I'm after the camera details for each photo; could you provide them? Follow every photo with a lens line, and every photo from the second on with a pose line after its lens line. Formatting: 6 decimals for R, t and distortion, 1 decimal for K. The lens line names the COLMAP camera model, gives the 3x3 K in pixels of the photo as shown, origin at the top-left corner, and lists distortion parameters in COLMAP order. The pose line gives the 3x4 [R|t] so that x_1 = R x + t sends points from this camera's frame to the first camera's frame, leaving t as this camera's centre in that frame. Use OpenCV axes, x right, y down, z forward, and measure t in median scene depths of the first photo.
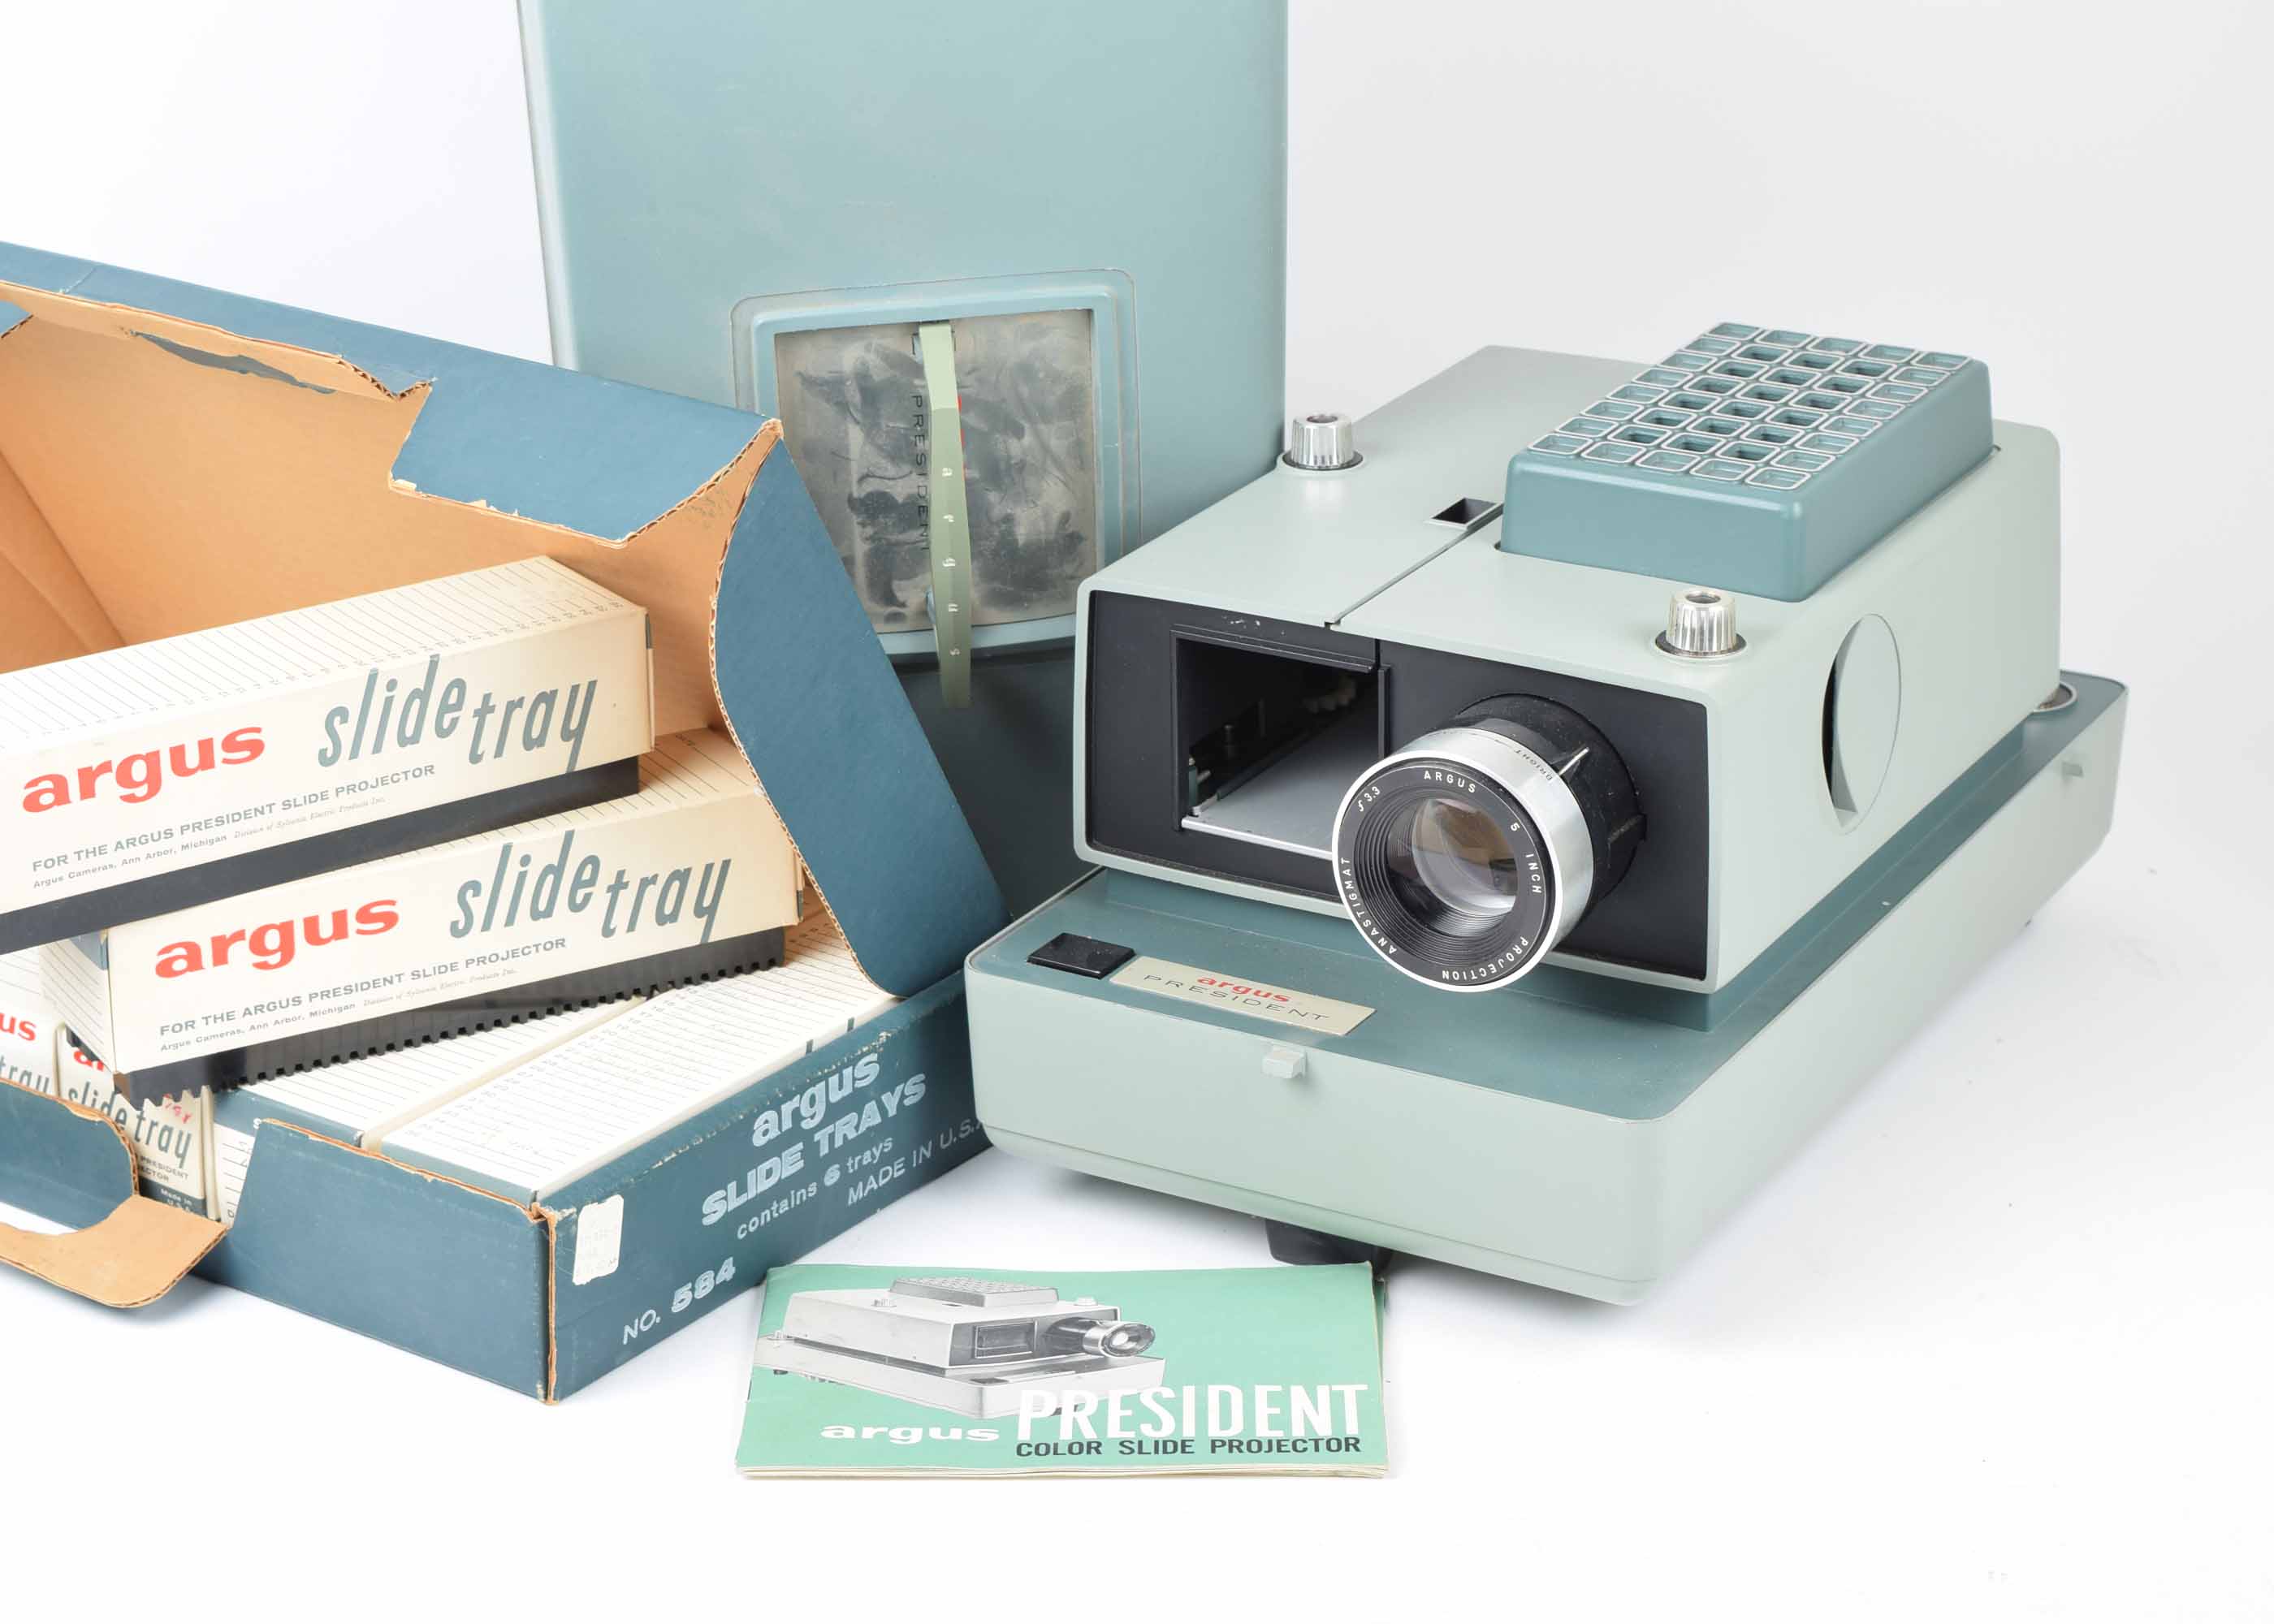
lens RADIAL K [[4961.0, 0, 1137.0], [0, 4961.0, 812.0], [0, 0, 1]] dist [0.009385, 0.103470]
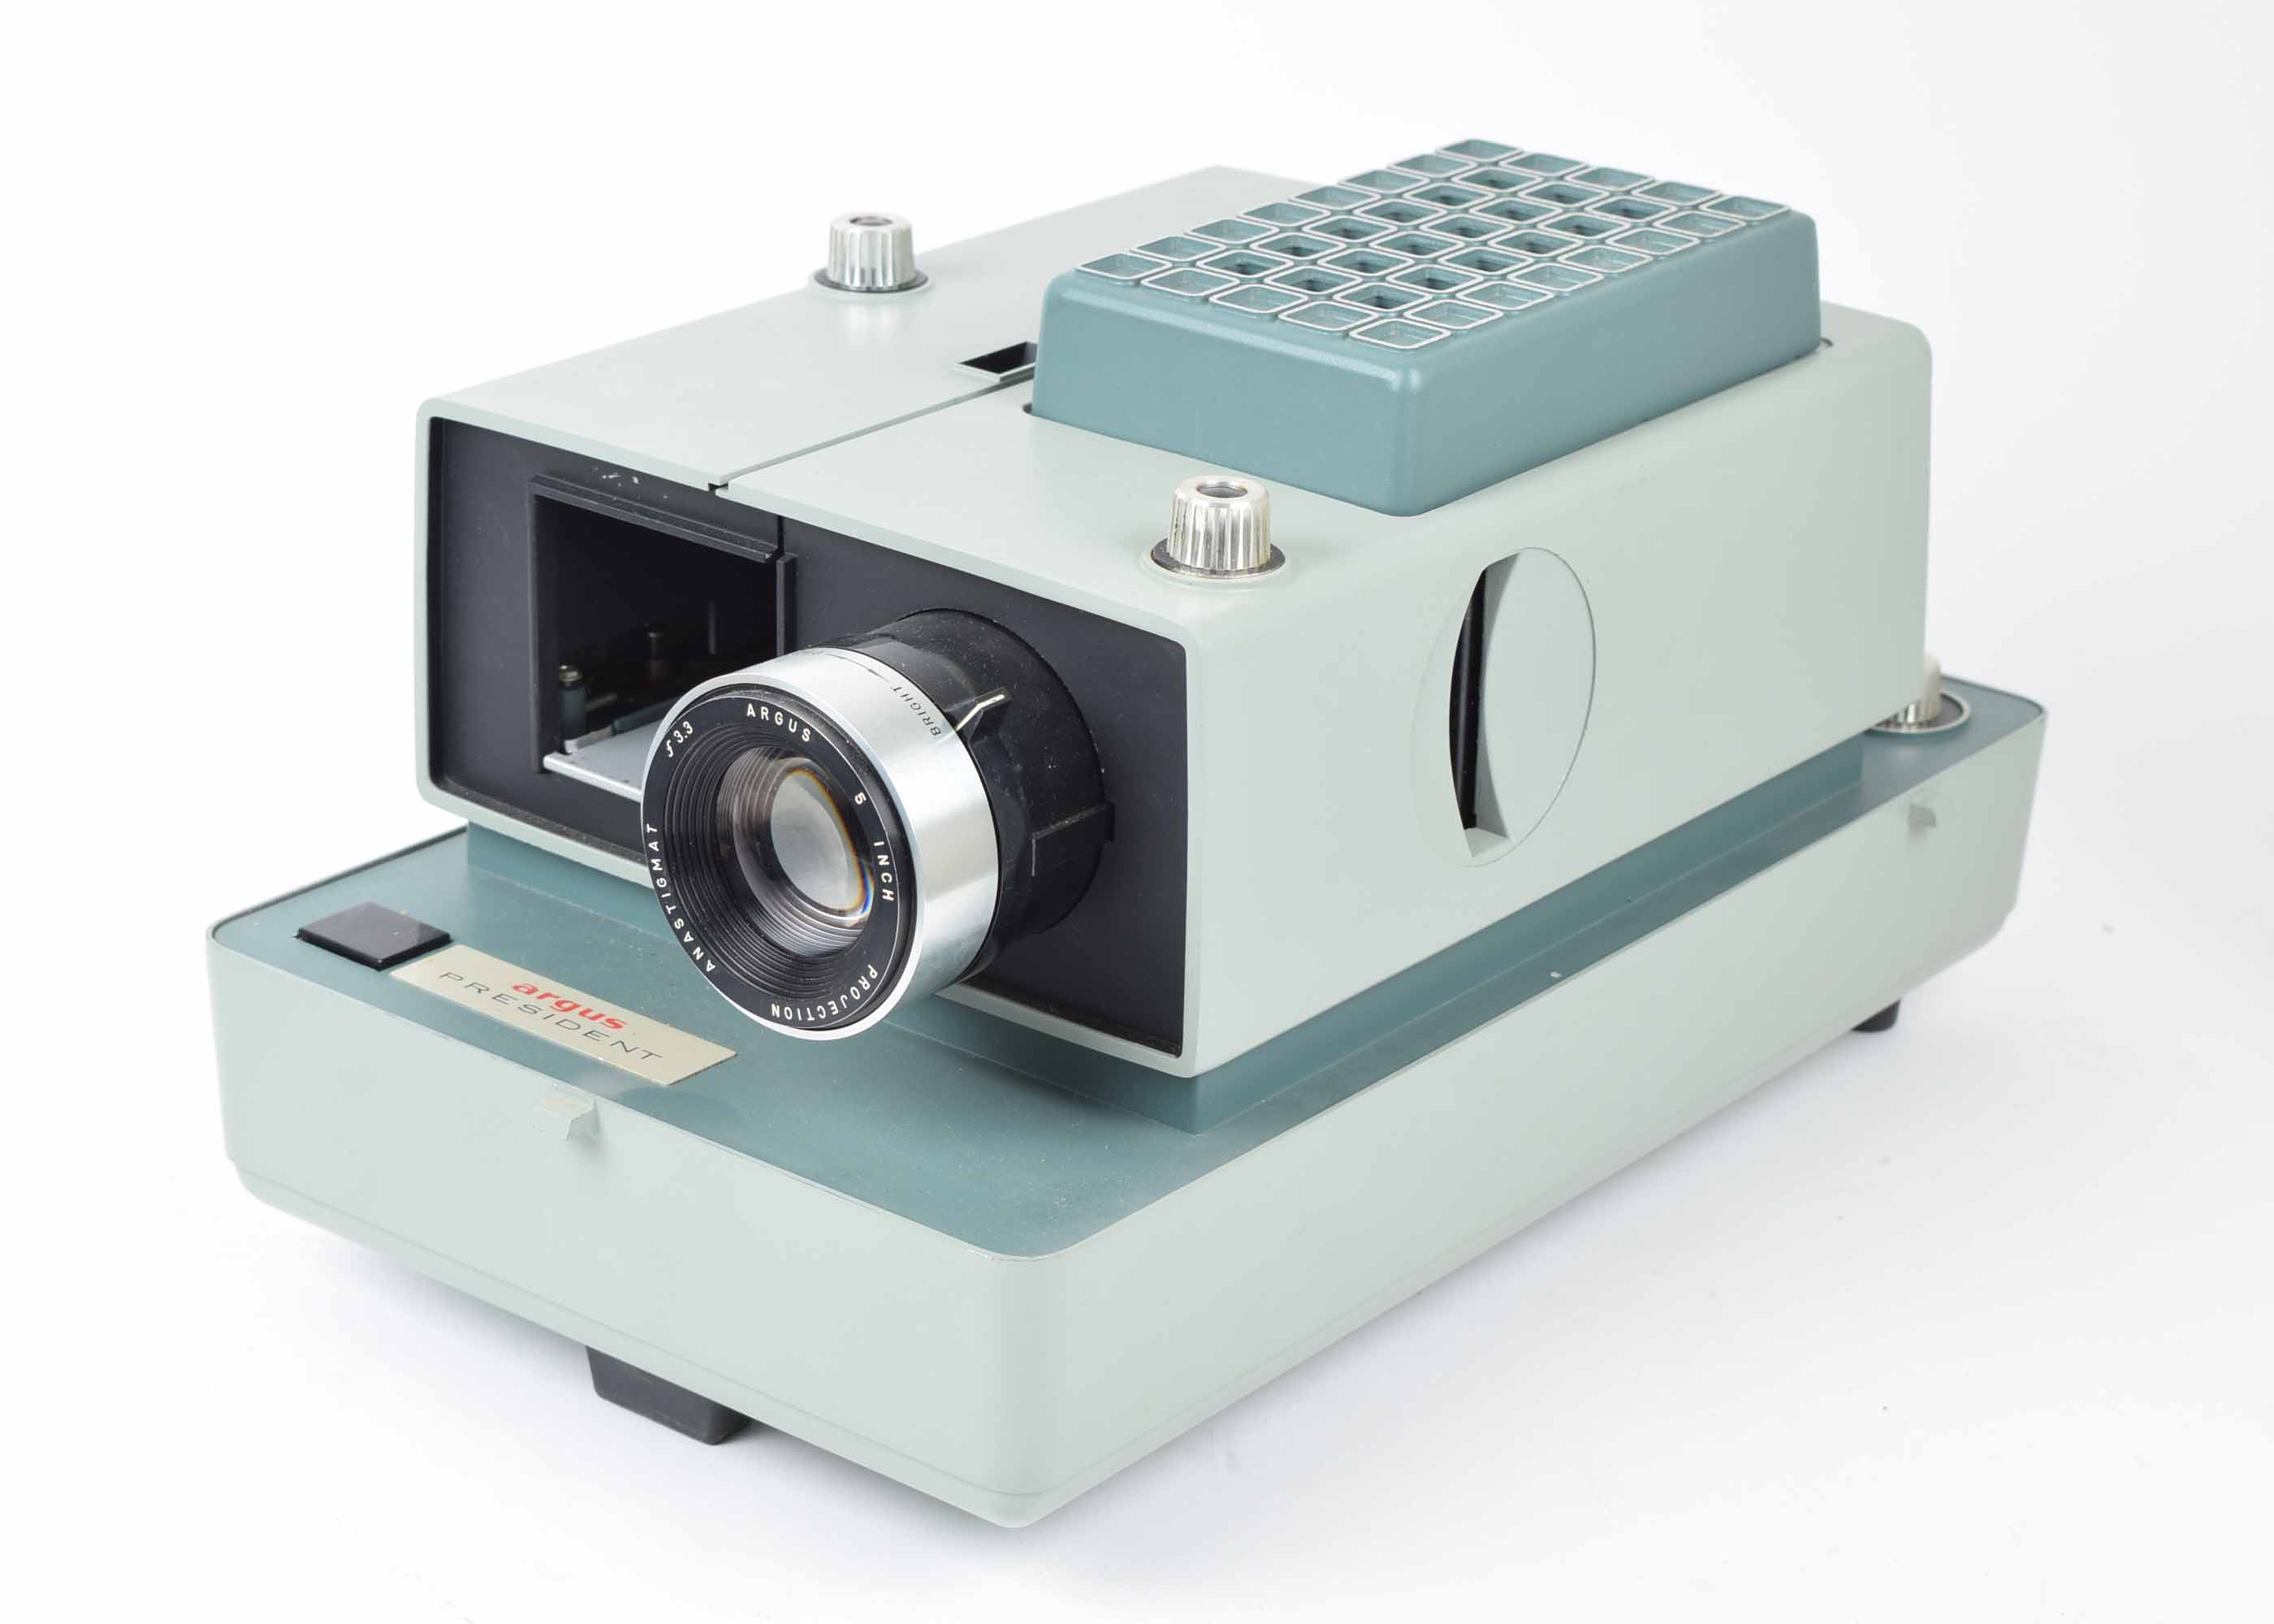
lens RADIAL K [[4961.0, 0, 1137.0], [0, 4961.0, 812.0], [0, 0, 1]] dist [0.009385, 0.103470]
pose [[0.989569, 0.092779, -0.110201, 0.181537], [-0.092994, 0.995661, 0.003199, -0.000758], [0.110020, 0.007082, 0.993904, 0.333707]]
